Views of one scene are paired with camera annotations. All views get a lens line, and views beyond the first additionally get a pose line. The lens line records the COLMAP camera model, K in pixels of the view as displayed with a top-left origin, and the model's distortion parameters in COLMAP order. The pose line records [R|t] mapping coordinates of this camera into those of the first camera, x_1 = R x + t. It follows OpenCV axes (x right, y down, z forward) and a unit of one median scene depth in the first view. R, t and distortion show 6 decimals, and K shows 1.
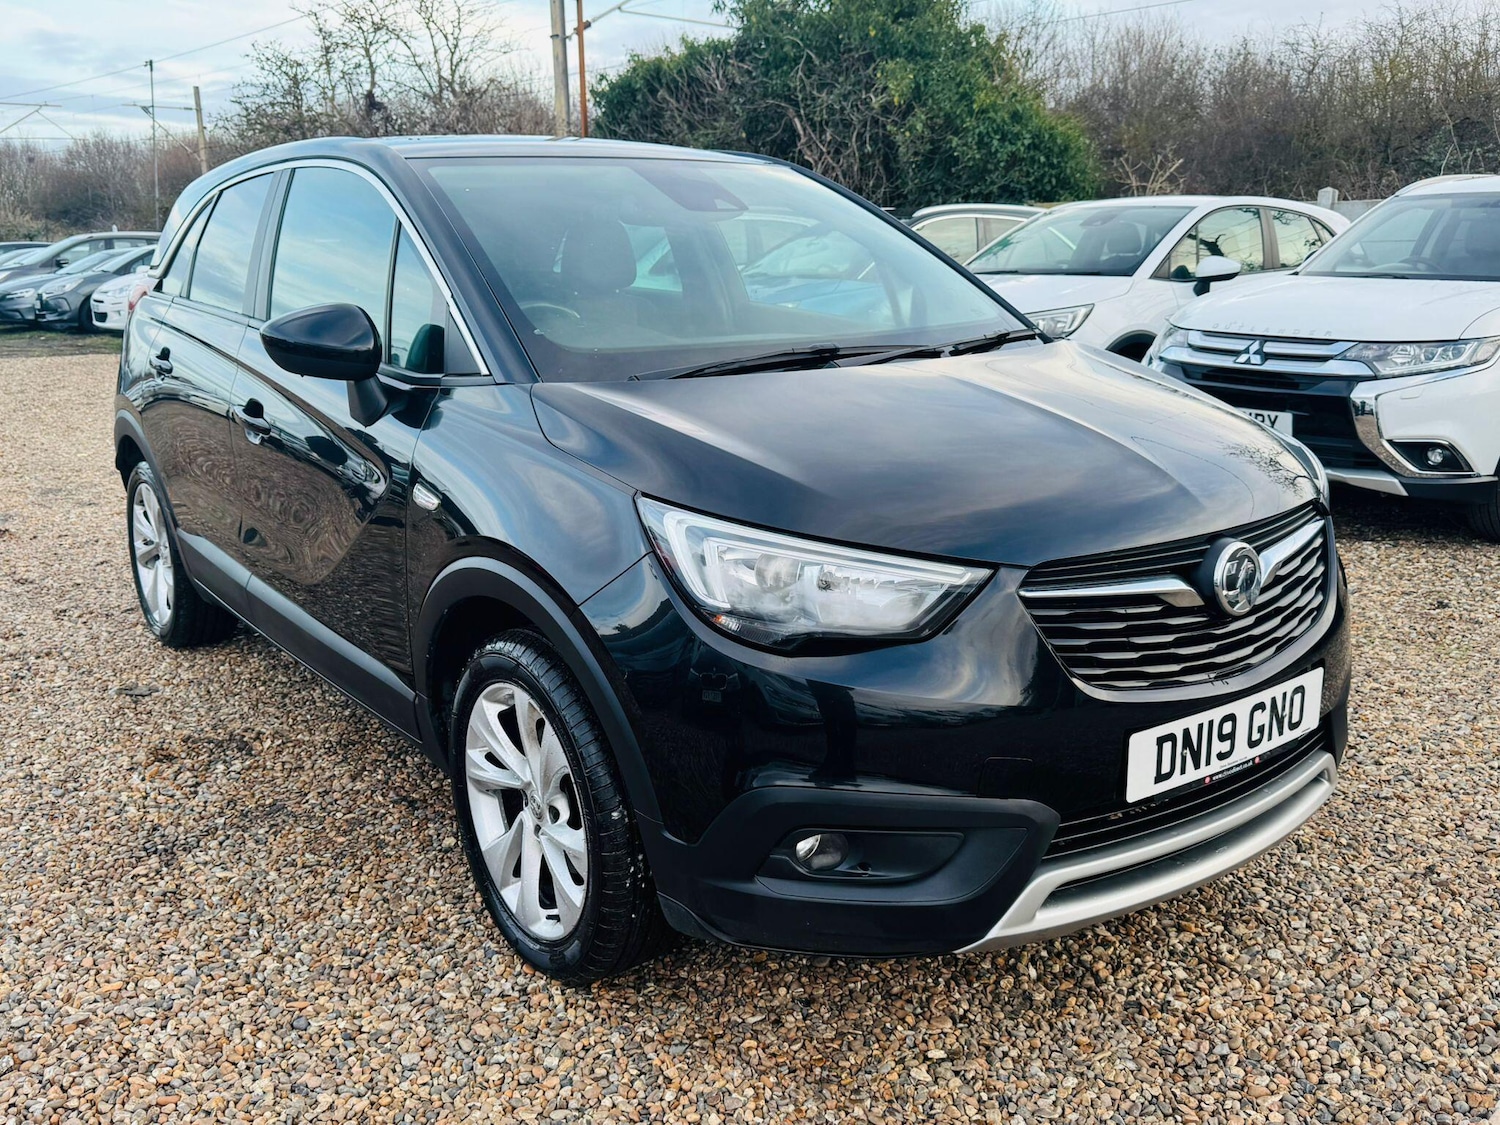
lens RADIAL K [[1330.5, 0, 740.2], [0, 1330.5, 562.9], [0, 0, 1]] dist [0.109228, -0.213869]
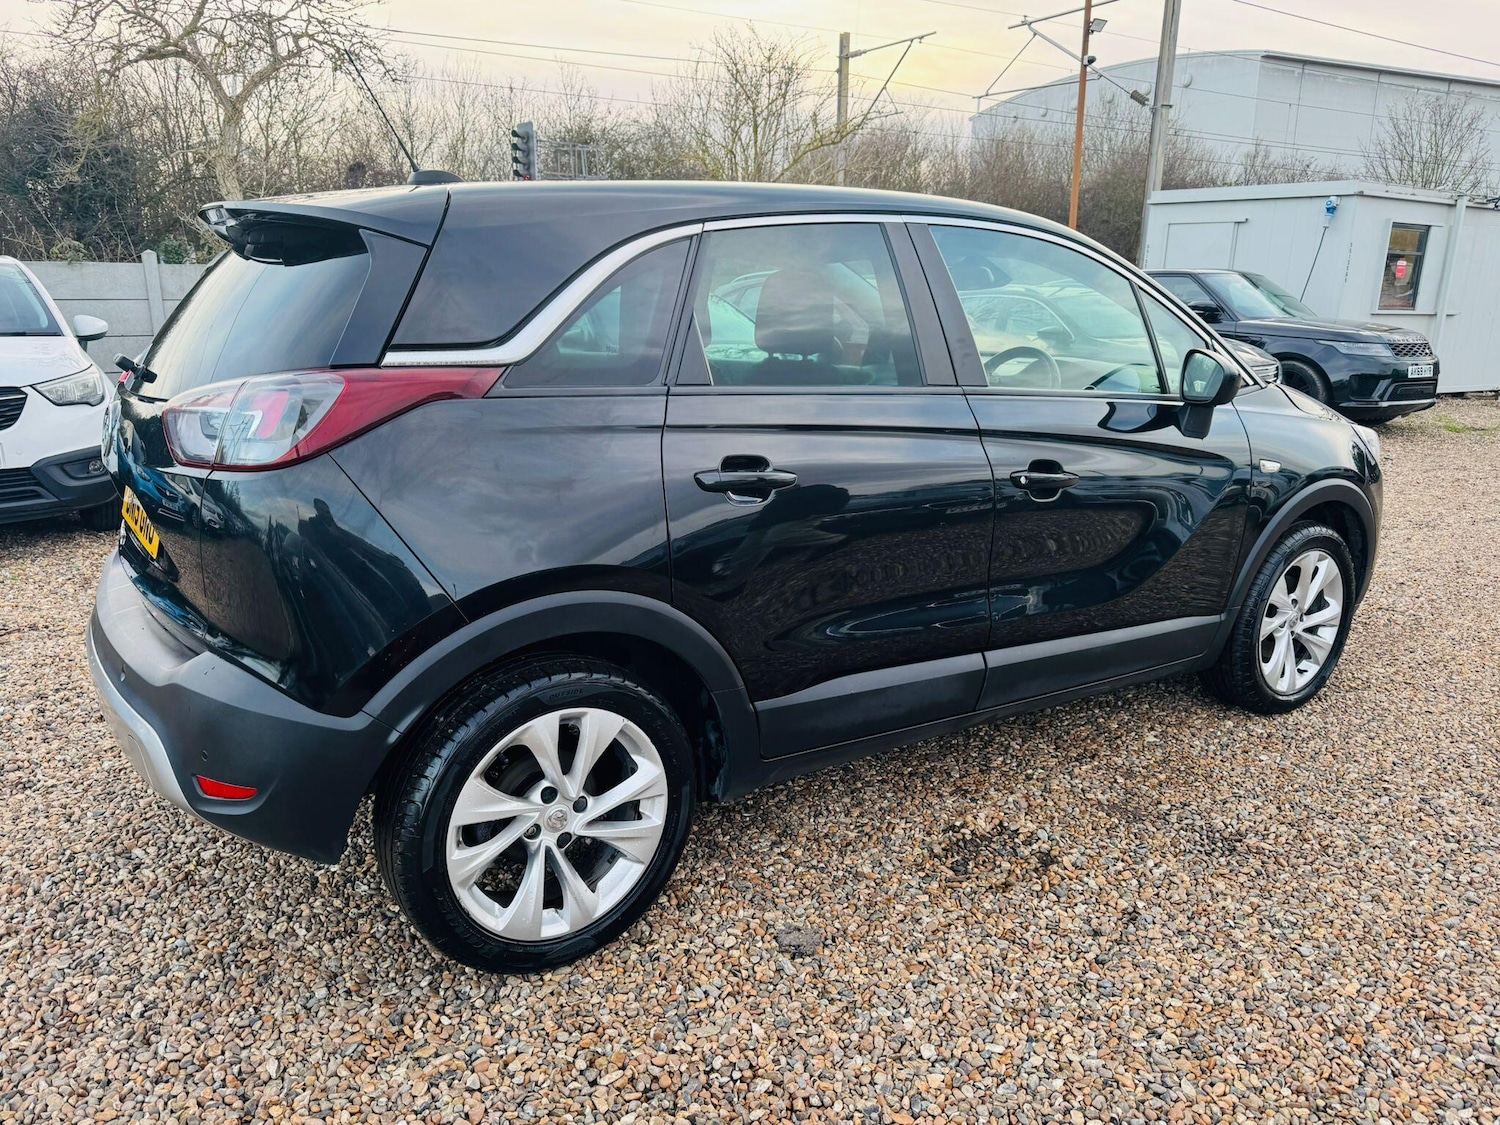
lens RADIAL K [[1116.5, 0, 746.0], [0, 1116.5, 562.2], [0, 0, 1]] dist [0.066534, -0.090843]
pose [[0.041655, -0.222378, 0.974070, -1.492927], [0.228571, 0.951183, 0.207379, -0.337425], [-0.972636, 0.214006, 0.090450, 1.428943]]
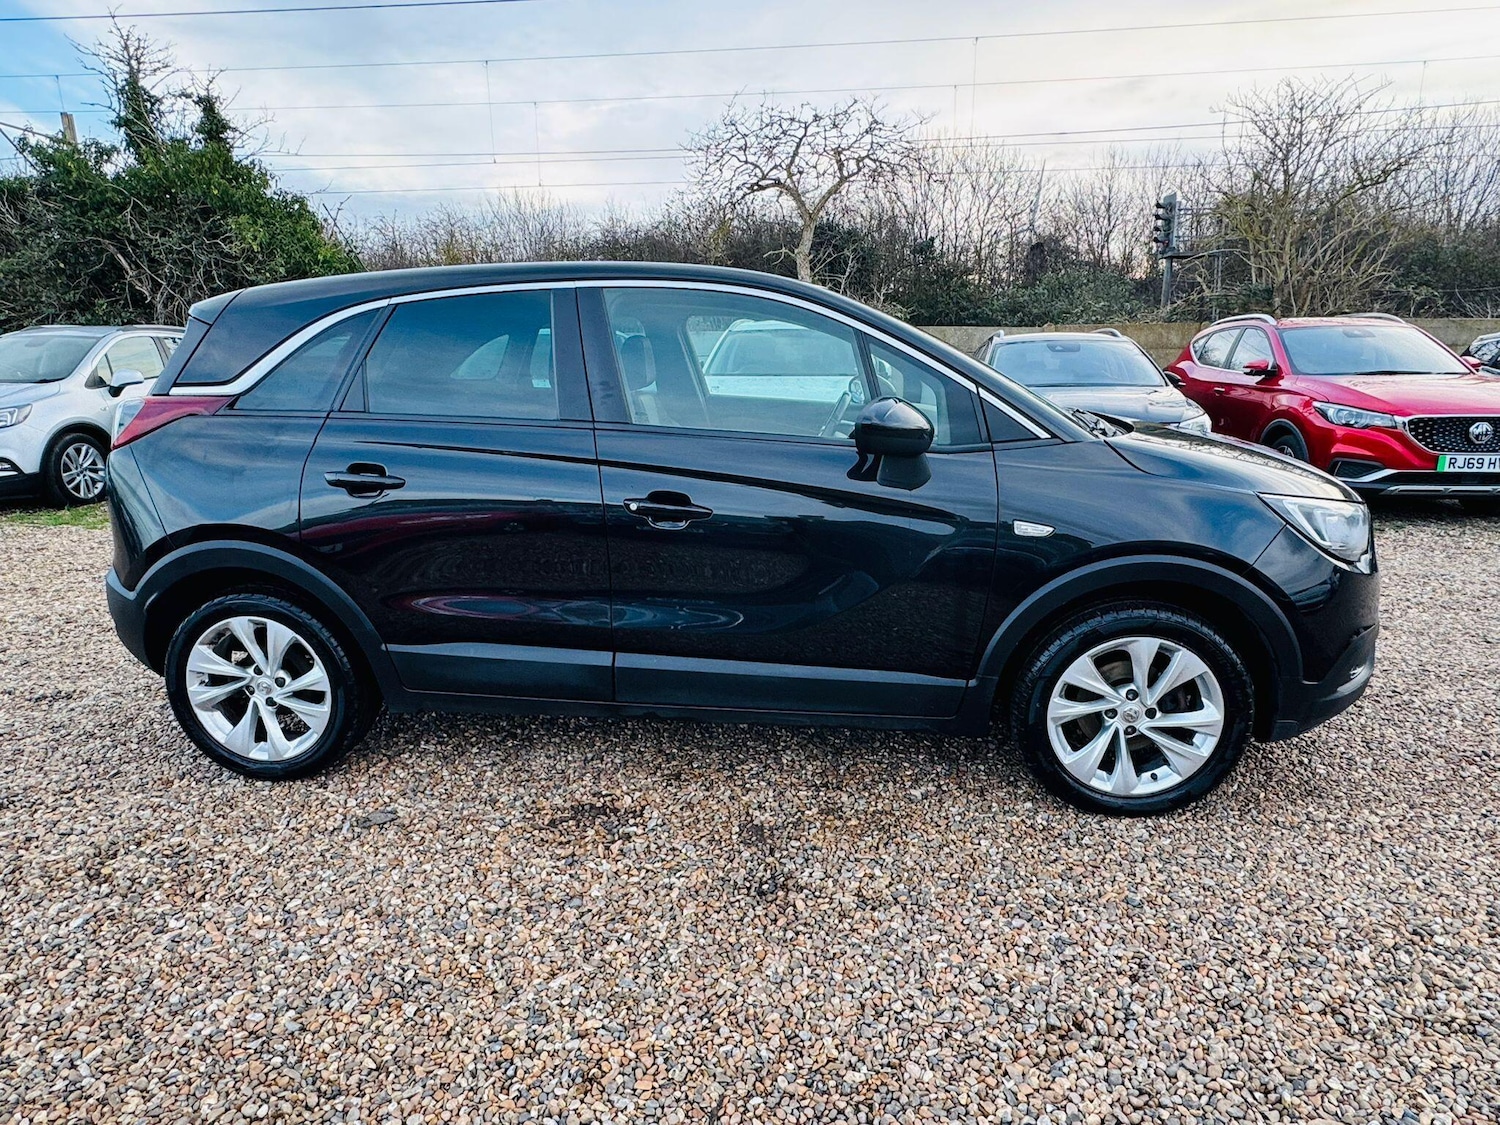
lens RADIAL K [[899.5, 0, 741.7], [0, 899.5, 564.3], [0, 0, 1]] dist [-0.000915, -0.000229]
pose [[0.680053, -0.169228, 0.713365, -1.070257], [0.177779, 0.982021, 0.063483, -0.120618], [-0.711283, 0.083650, 0.697911, 0.535450]]
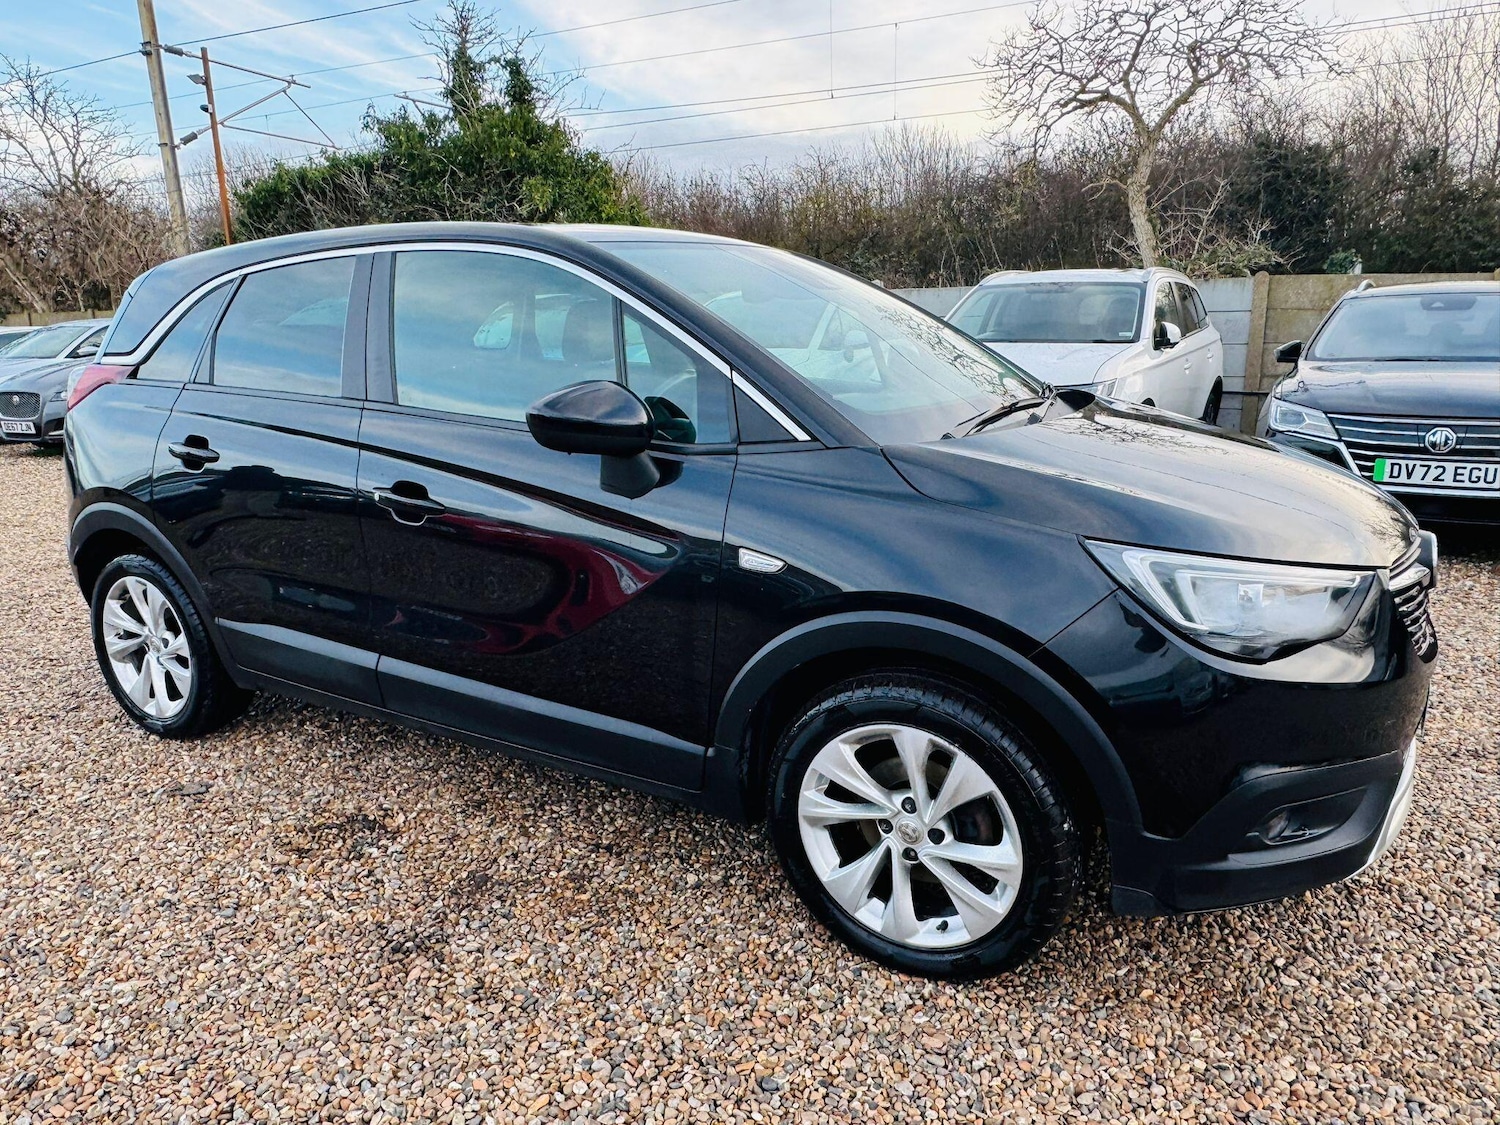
lens RADIAL K [[1032.3, 0, 738.6], [0, 1032.3, 567.2], [0, 0, 1]] dist [-0.004292, 0.004949]
pose [[0.920020, -0.101531, 0.378490, -0.533032], [0.101966, 0.994607, 0.018951, -0.058594], [-0.378373, 0.021158, 0.925412, 0.243043]]
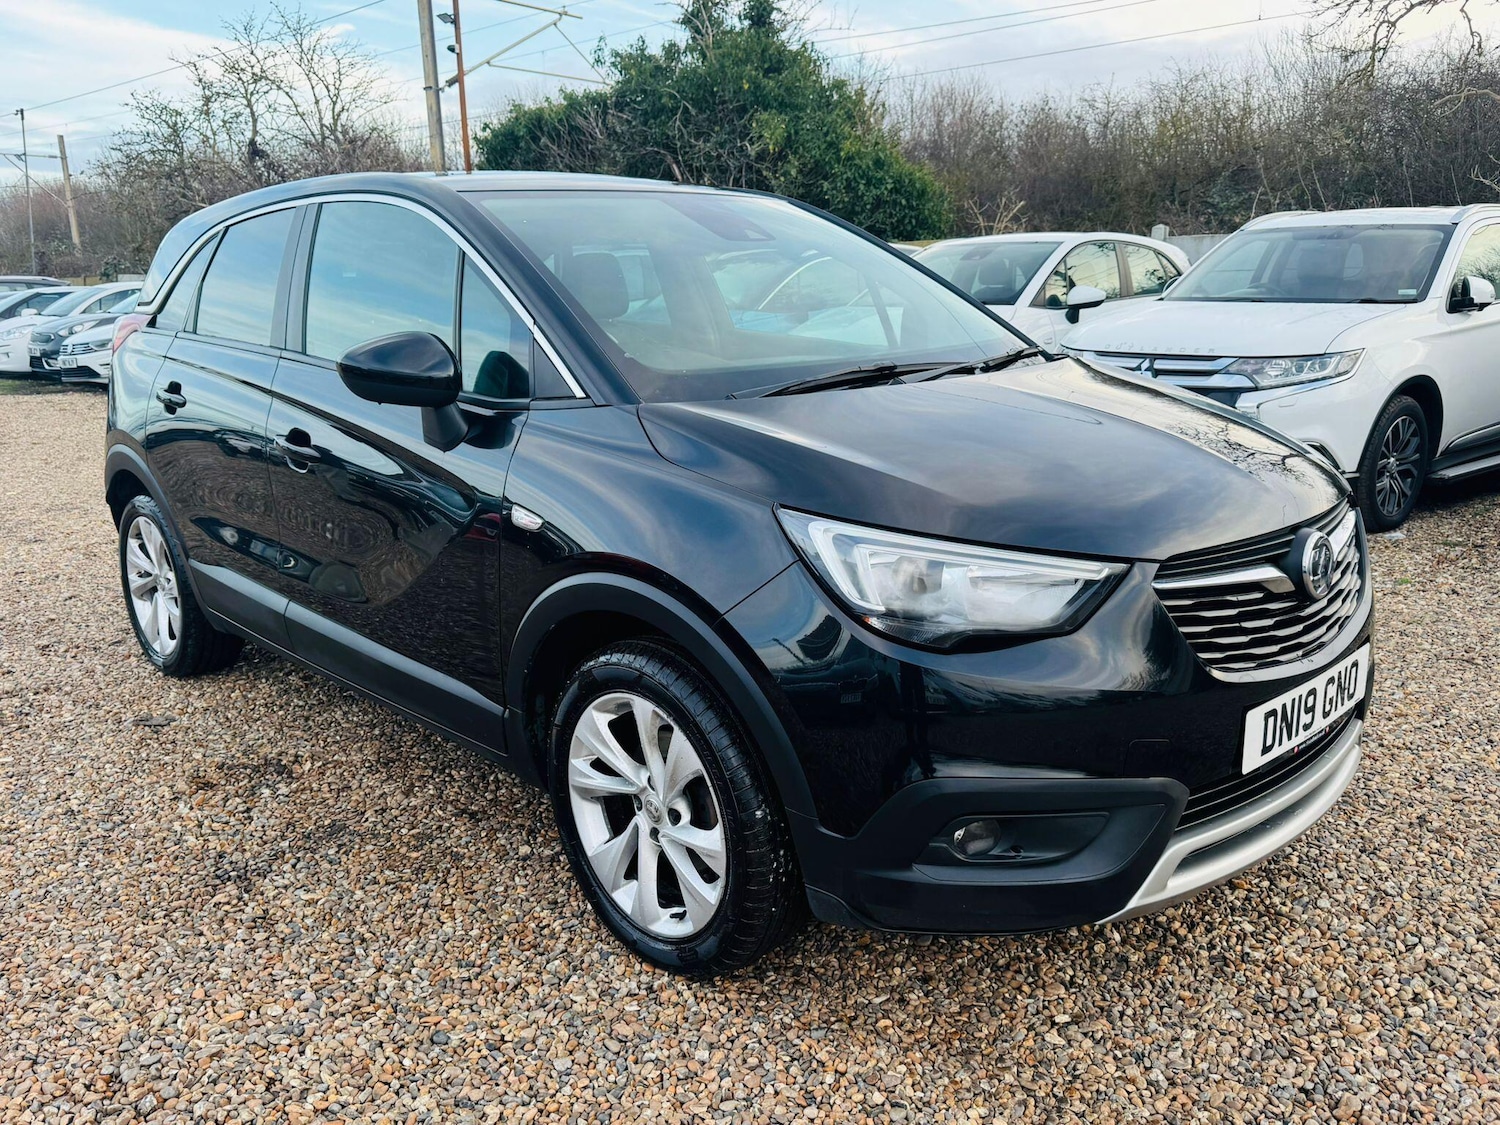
lens RADIAL K [[1223.2, 0, 744.2], [0, 1223.2, 568.3], [0, 0, 1]] dist [0.070241, -0.115115]
pose [[0.992415, -0.037619, 0.117038, -0.171535], [0.038152, 0.999269, -0.002320, -0.001170], [-0.116866, 0.006767, 0.993125, 0.040644]]
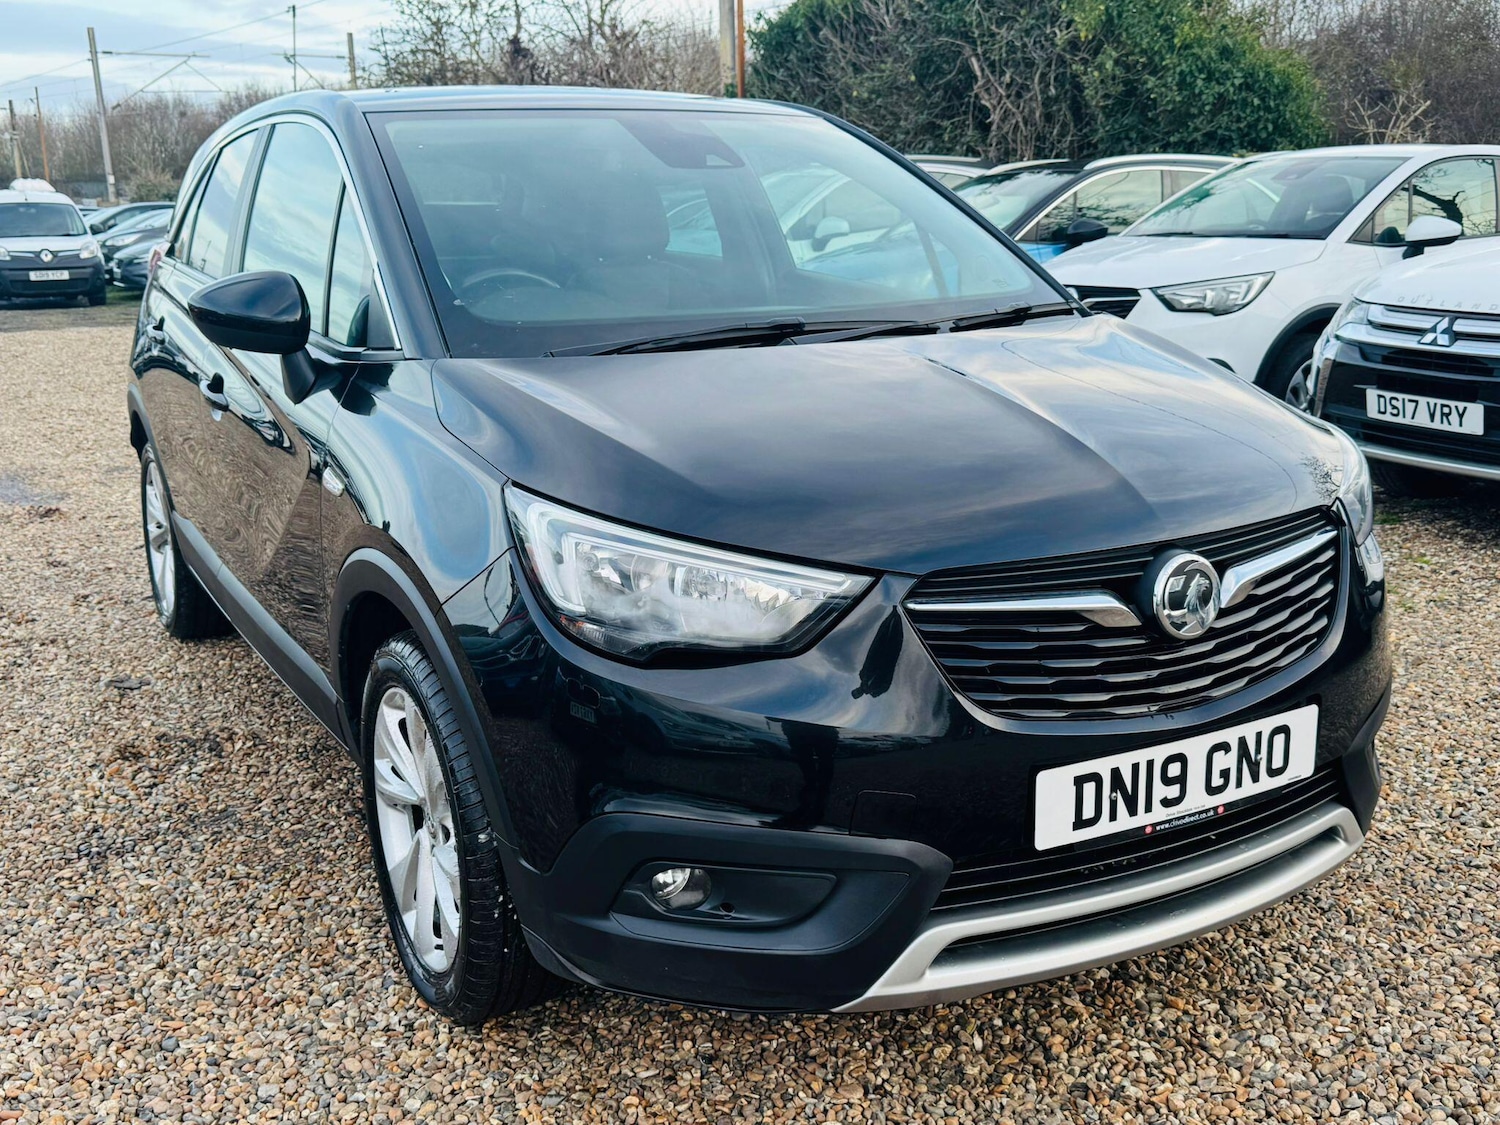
lens RADIAL K [[1508.6, 0, 745.6], [0, 1508.6, 563.2], [0, 0, 1]] dist [0.128538, -0.265572]
pose [[0.991445, 0.027509, -0.127590, 0.171095], [-0.027627, 0.999618, 0.000846, -0.002050], [0.127564, 0.002687, 0.991827, 0.001207]]
